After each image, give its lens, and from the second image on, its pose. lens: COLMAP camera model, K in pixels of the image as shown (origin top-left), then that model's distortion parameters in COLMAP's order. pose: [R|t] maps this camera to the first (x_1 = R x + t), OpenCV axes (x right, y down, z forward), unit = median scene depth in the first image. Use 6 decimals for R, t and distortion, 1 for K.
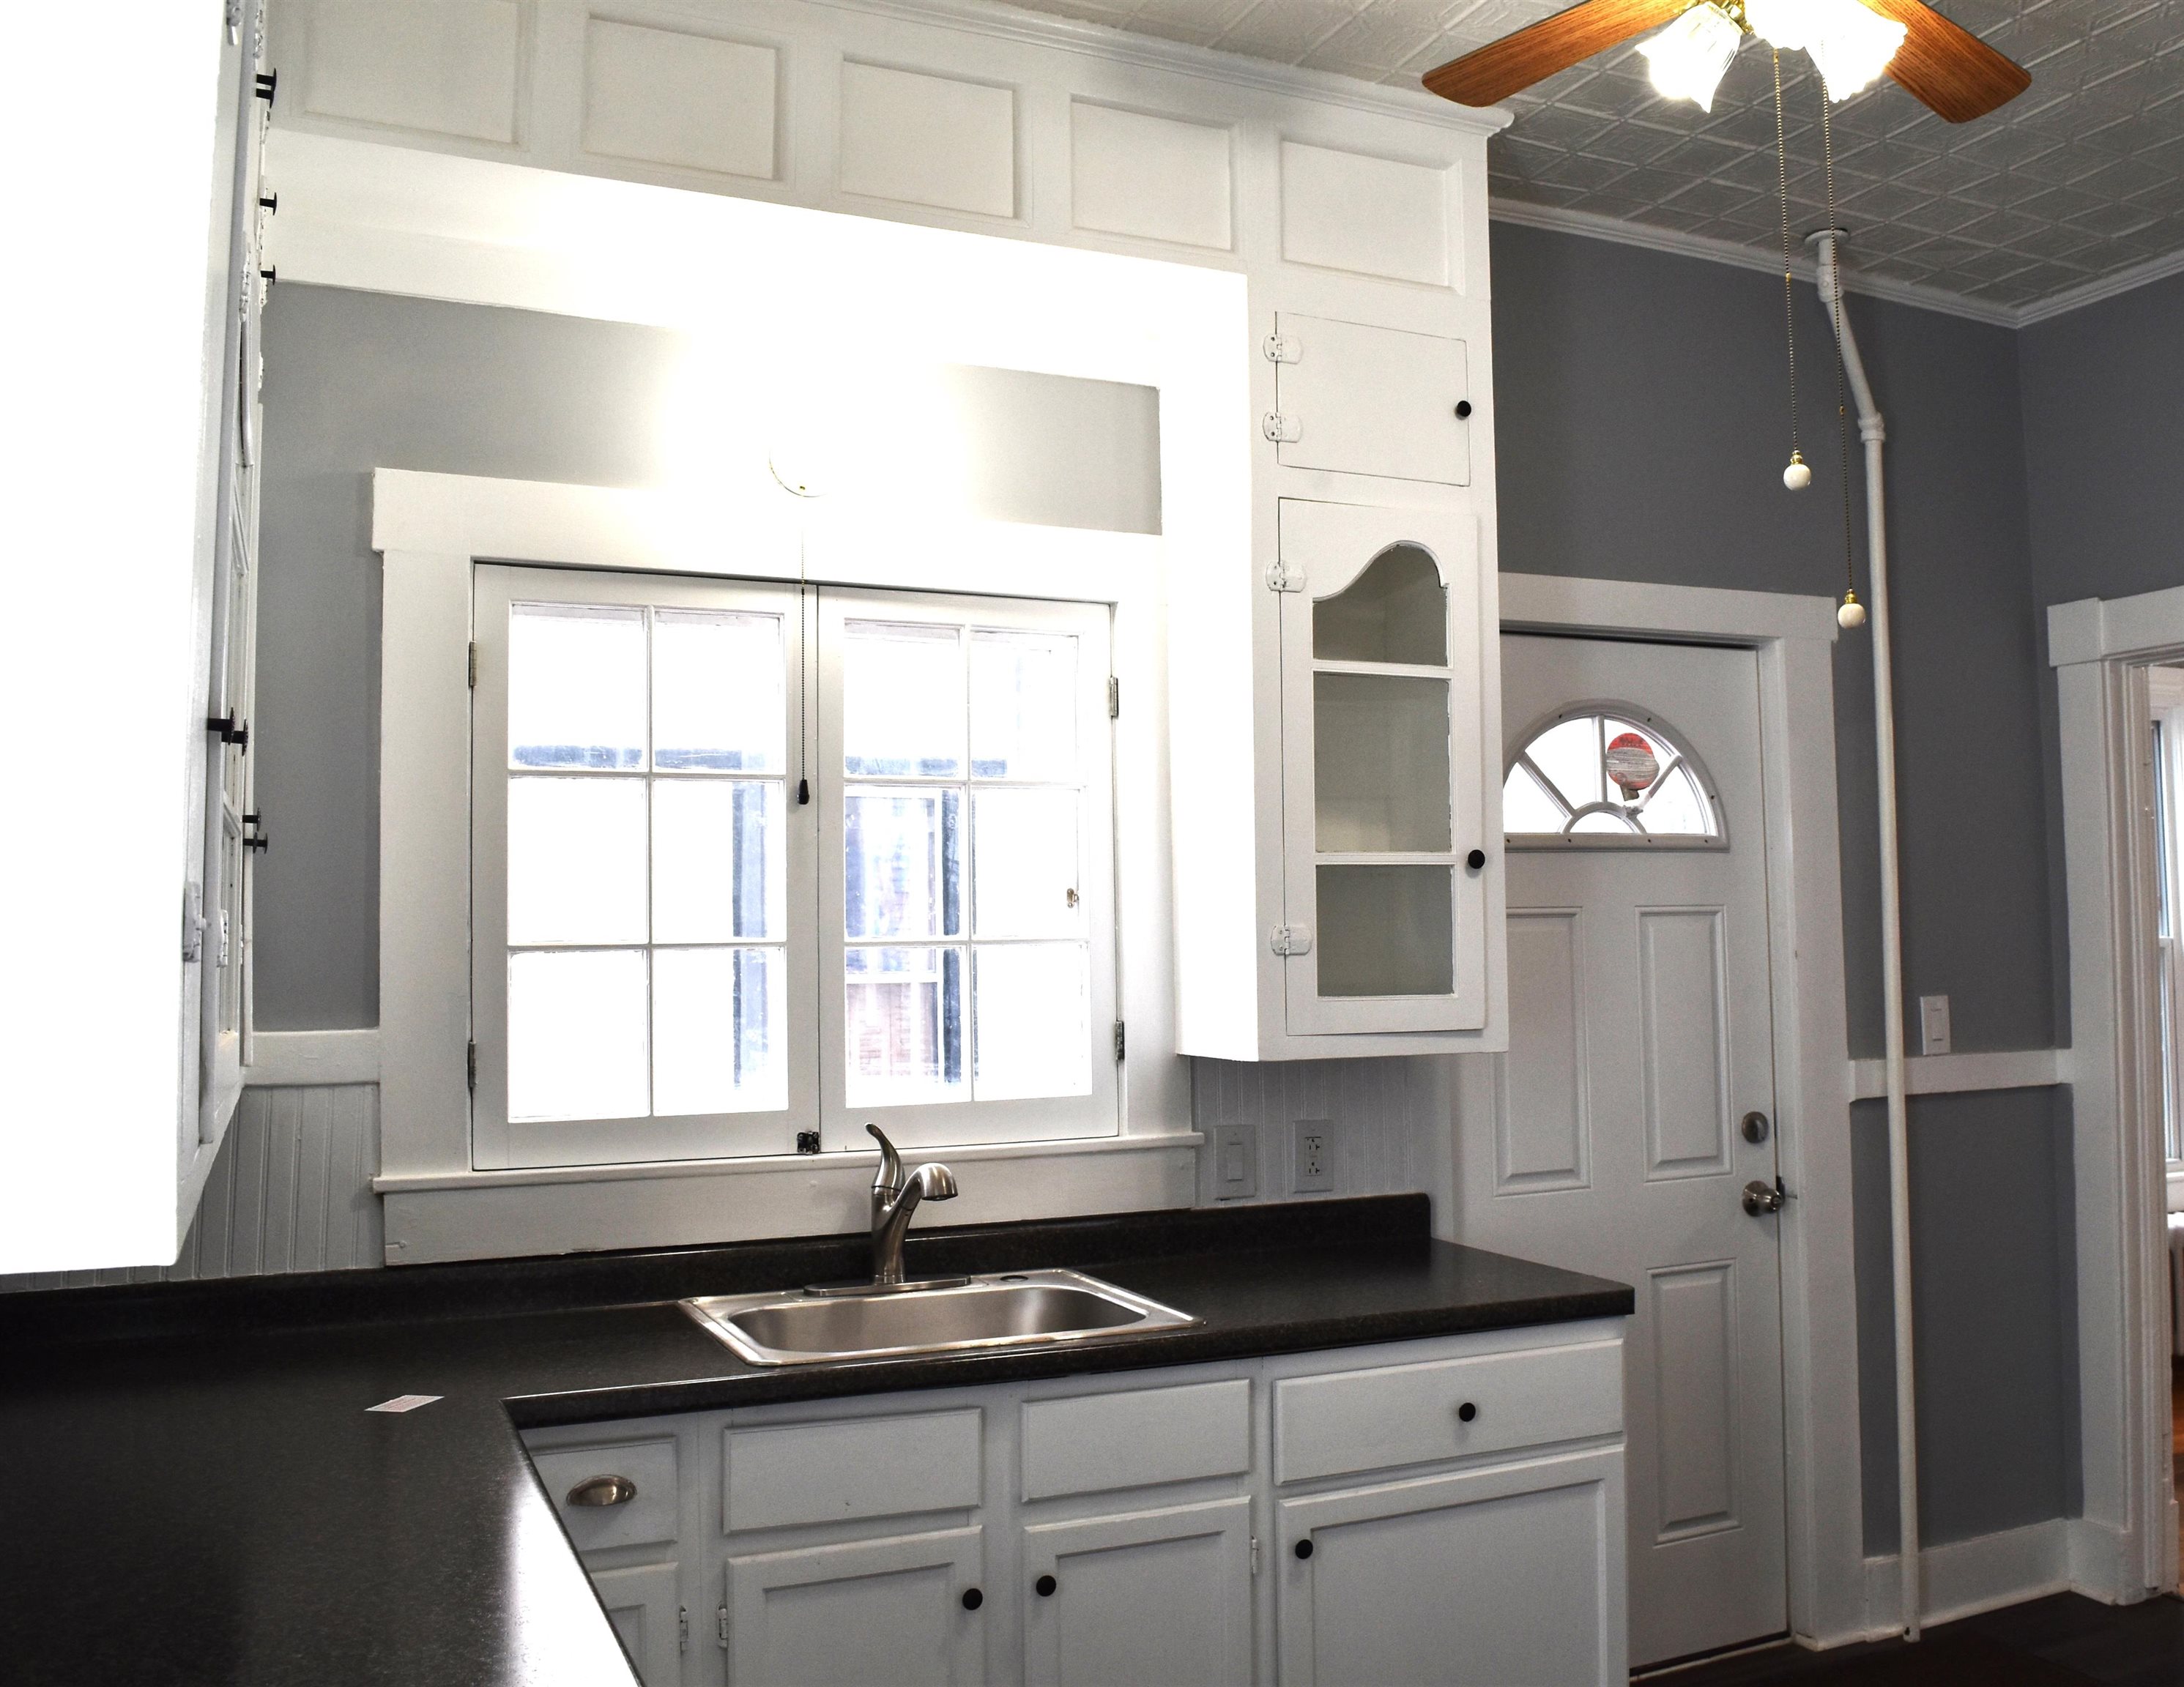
lens RADIAL K [[2096.5, 0, 1094.6], [0, 2096.5, 842.3], [0, 0, 1]] dist [-0.019006, 0.000000]
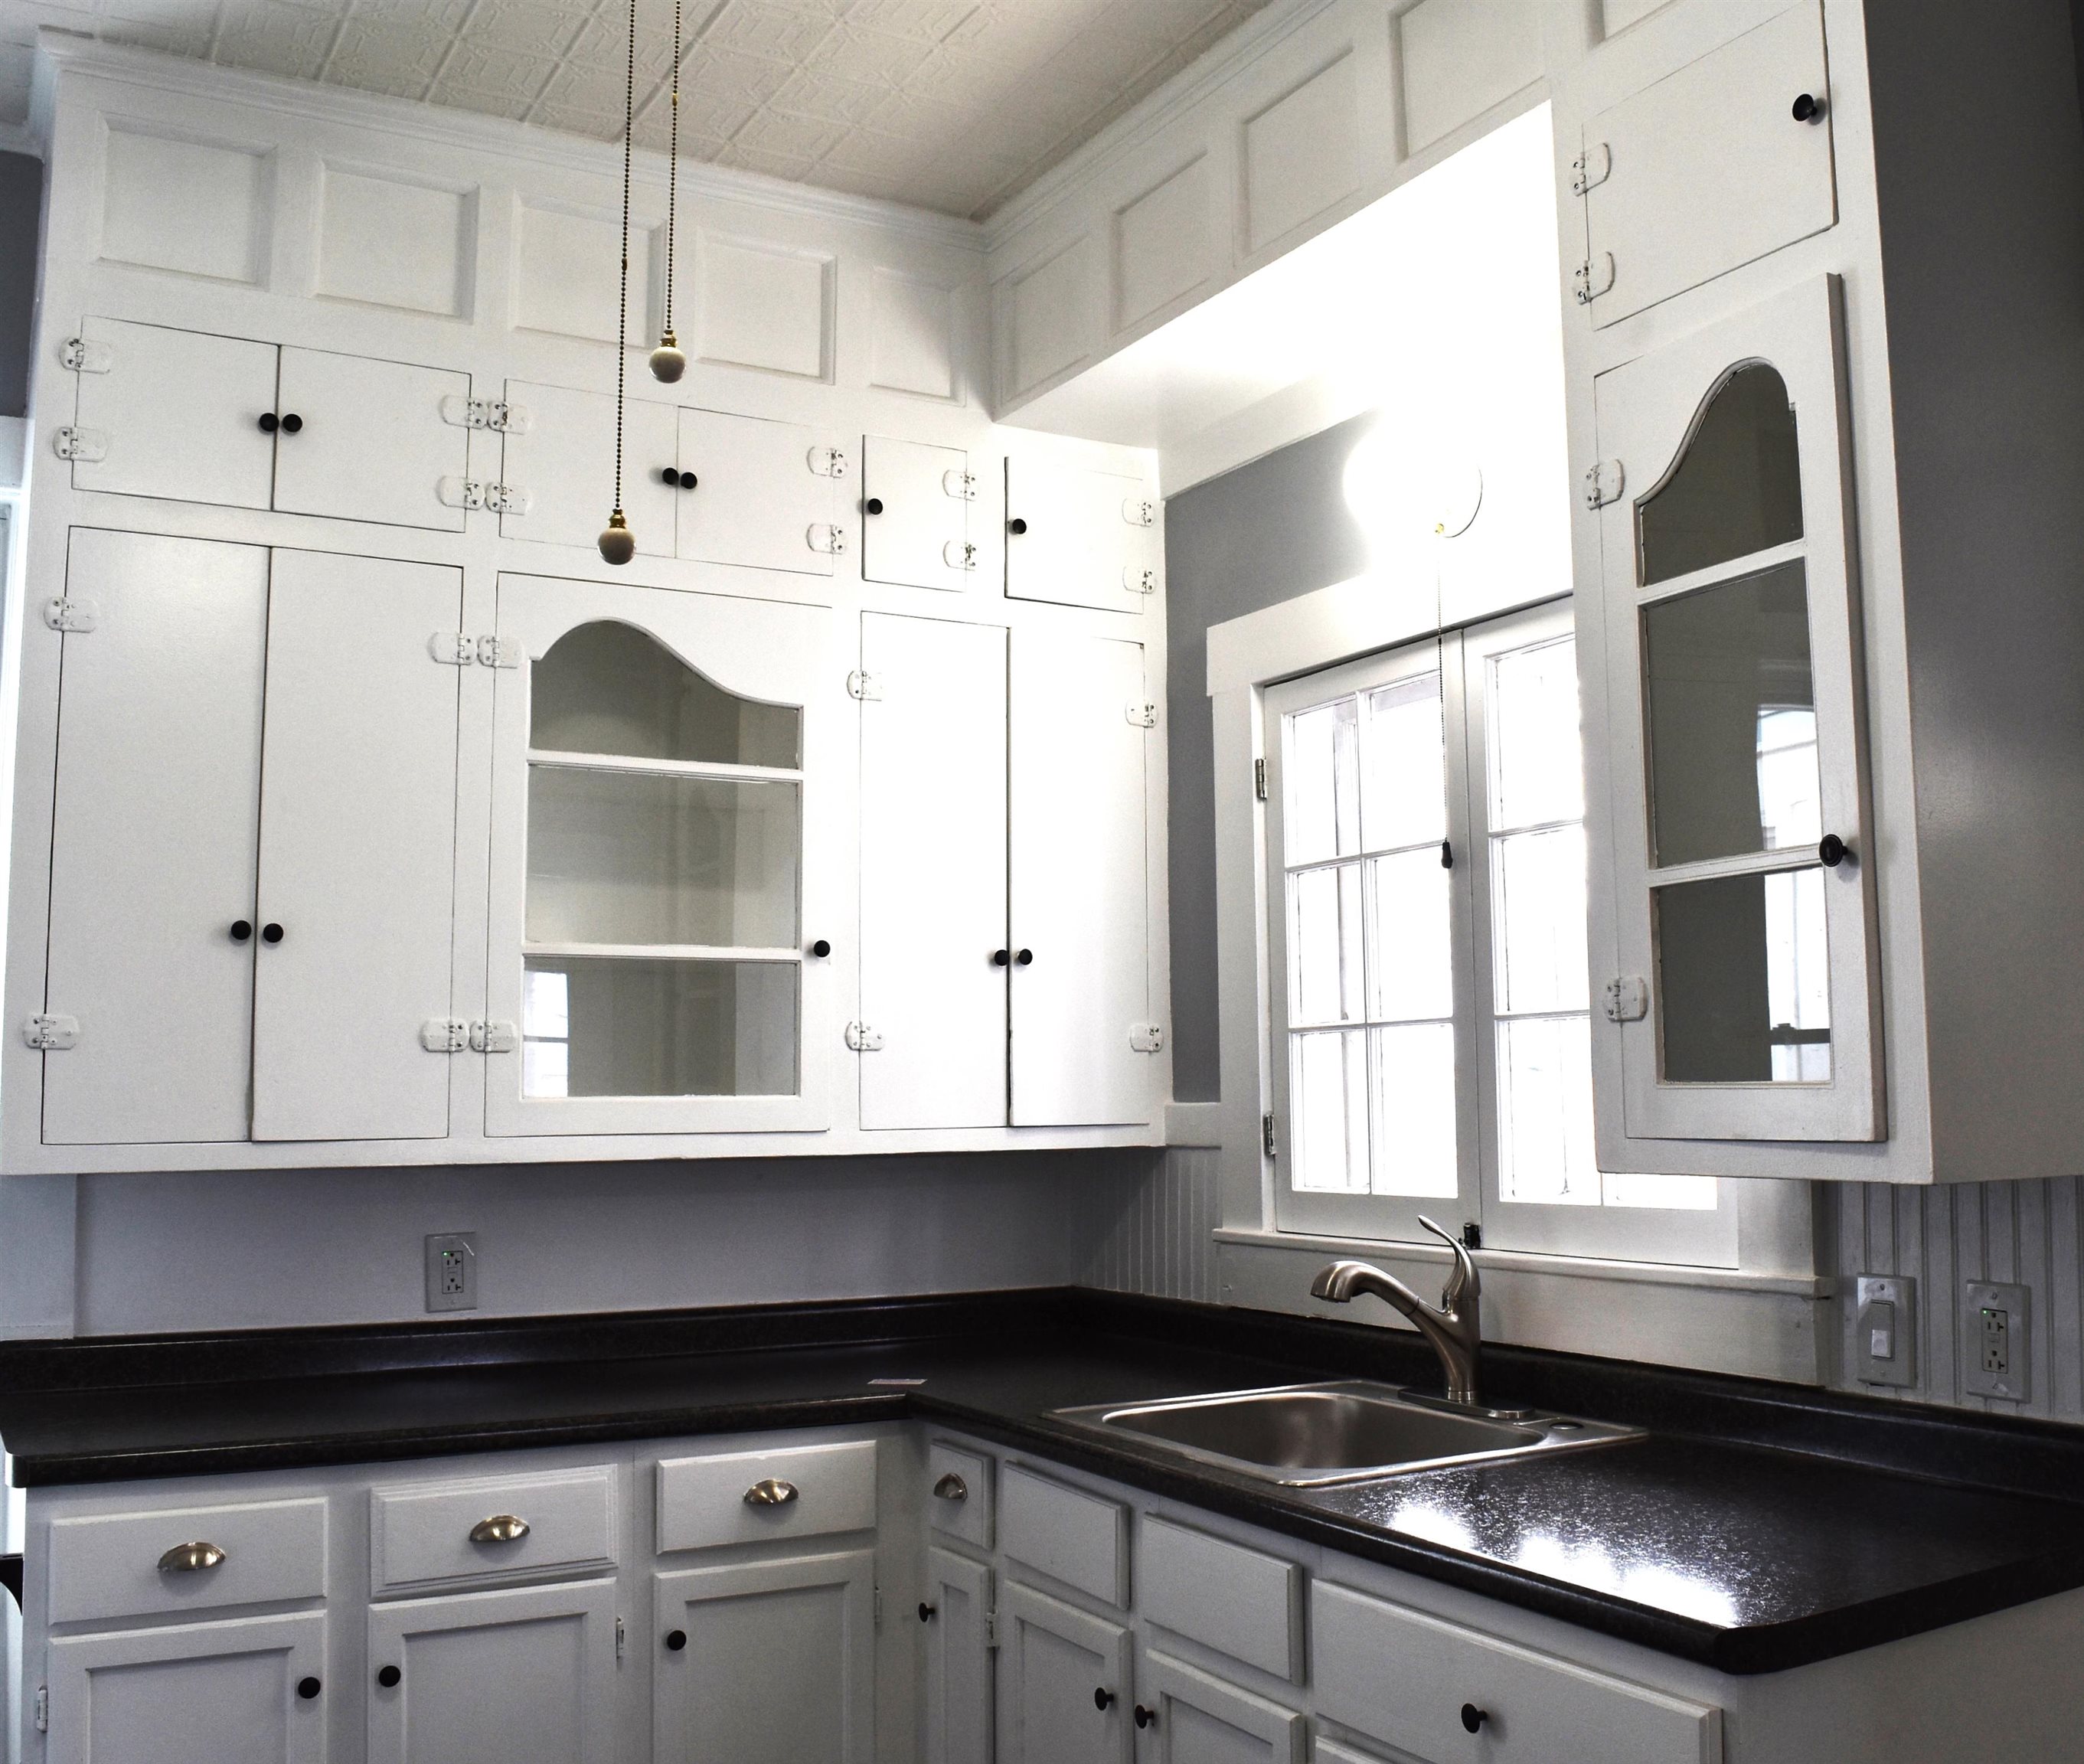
lens RADIAL K [[1988.9, 0, 1042.1], [0, 1988.9, 885.4], [0, 0, 1]] dist [-0.042660, 0.000000]
pose [[0.126789, -0.090568, -0.987786, 0.711396], [0.067730, 0.994289, -0.082471, 0.050202], [0.989615, -0.056446, 0.132200, 0.712860]]
